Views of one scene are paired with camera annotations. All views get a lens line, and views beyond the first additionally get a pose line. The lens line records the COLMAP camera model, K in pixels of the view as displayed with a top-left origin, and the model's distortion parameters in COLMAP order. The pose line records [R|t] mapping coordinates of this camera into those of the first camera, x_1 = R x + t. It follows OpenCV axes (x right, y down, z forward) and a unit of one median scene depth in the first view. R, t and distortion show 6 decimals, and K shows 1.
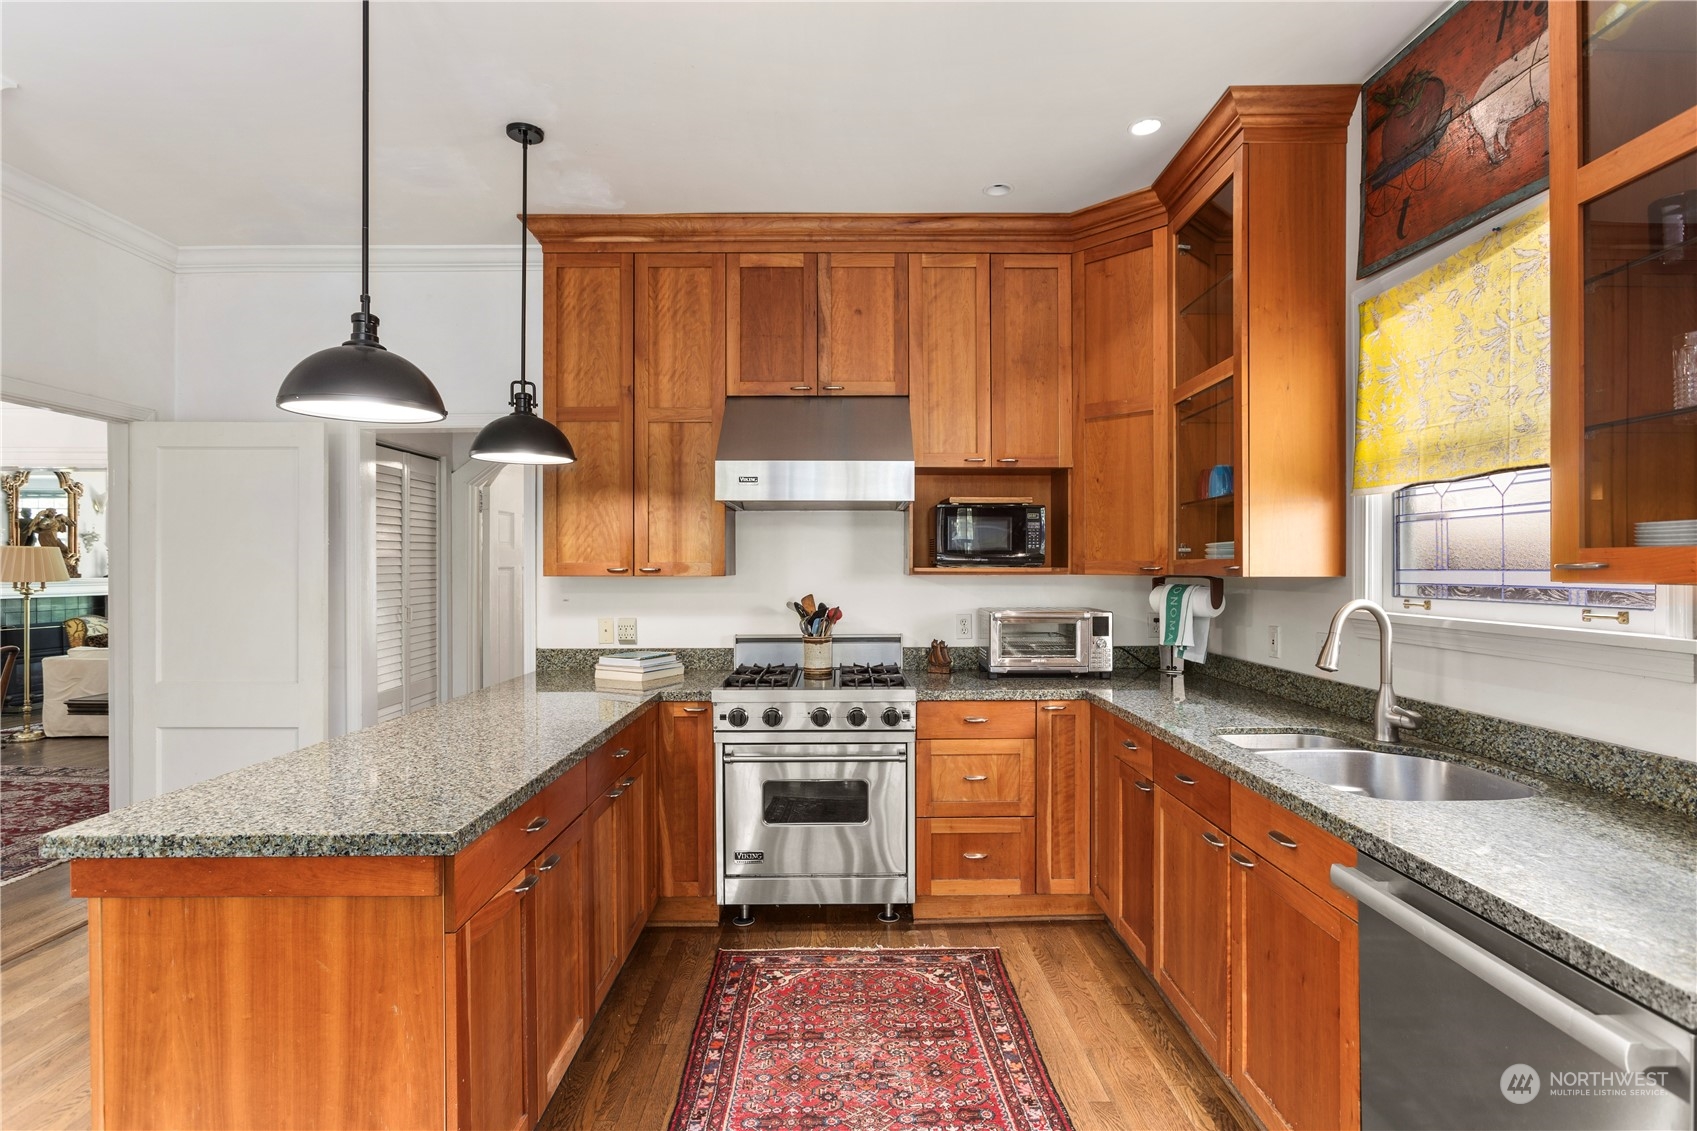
lens RADIAL K [[830.3, 0, 853.6], [0, 830.3, 559.2], [0, 0, 1]] dist [-0.001750, -0.000077]
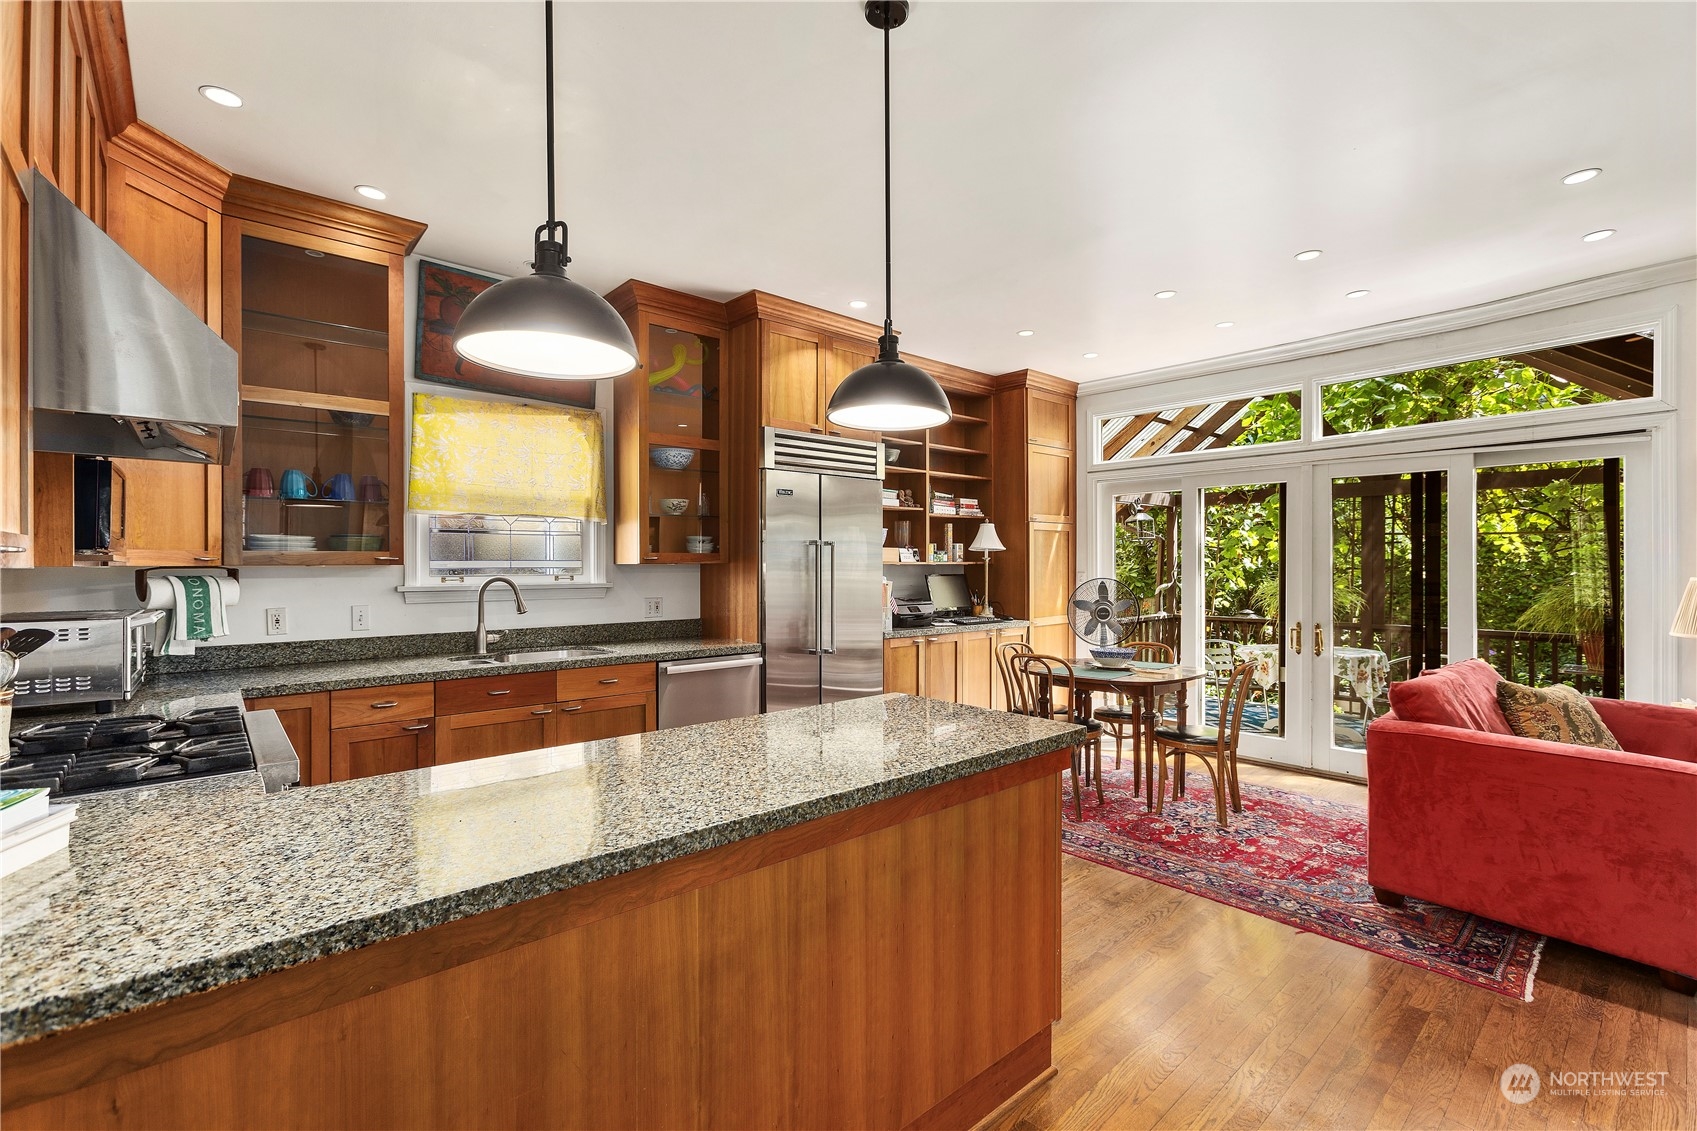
lens RADIAL K [[756.0, 0, 847.8], [0, 756.0, 559.6], [0, 0, 1]] dist [-0.034959, 0.023169]
pose [[-0.645866, 0.008657, 0.763402, -0.747897], [-0.000217, 0.999934, -0.011523, 0.020139], [-0.763451, -0.007608, -0.645821, 0.951654]]
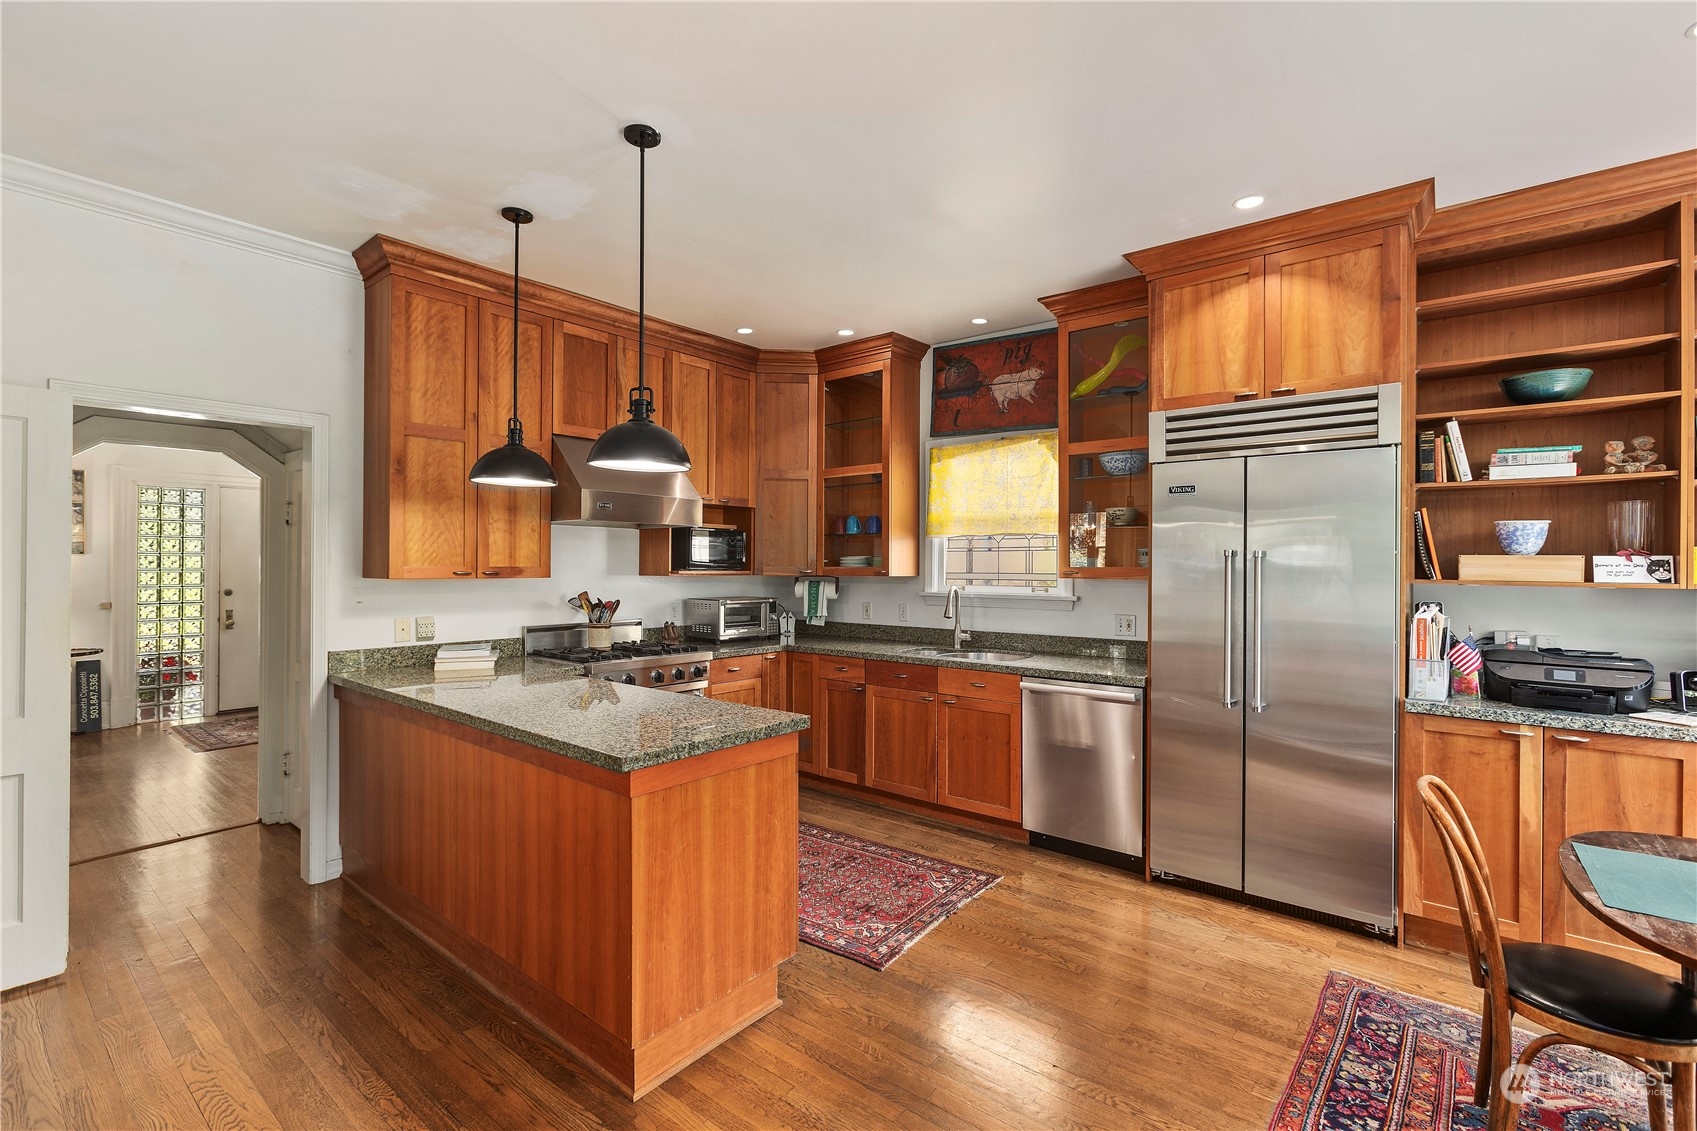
lens RADIAL K [[756.0, 0, 847.8], [0, 756.0, 559.6], [0, 0, 1]] dist [-0.034959, 0.023169]
pose [[0.644039, 0.012142, 0.764897, -0.744861], [-0.010774, 0.999919, -0.006801, -0.003698], [-0.764917, -0.003861, 0.644117, -0.065759]]
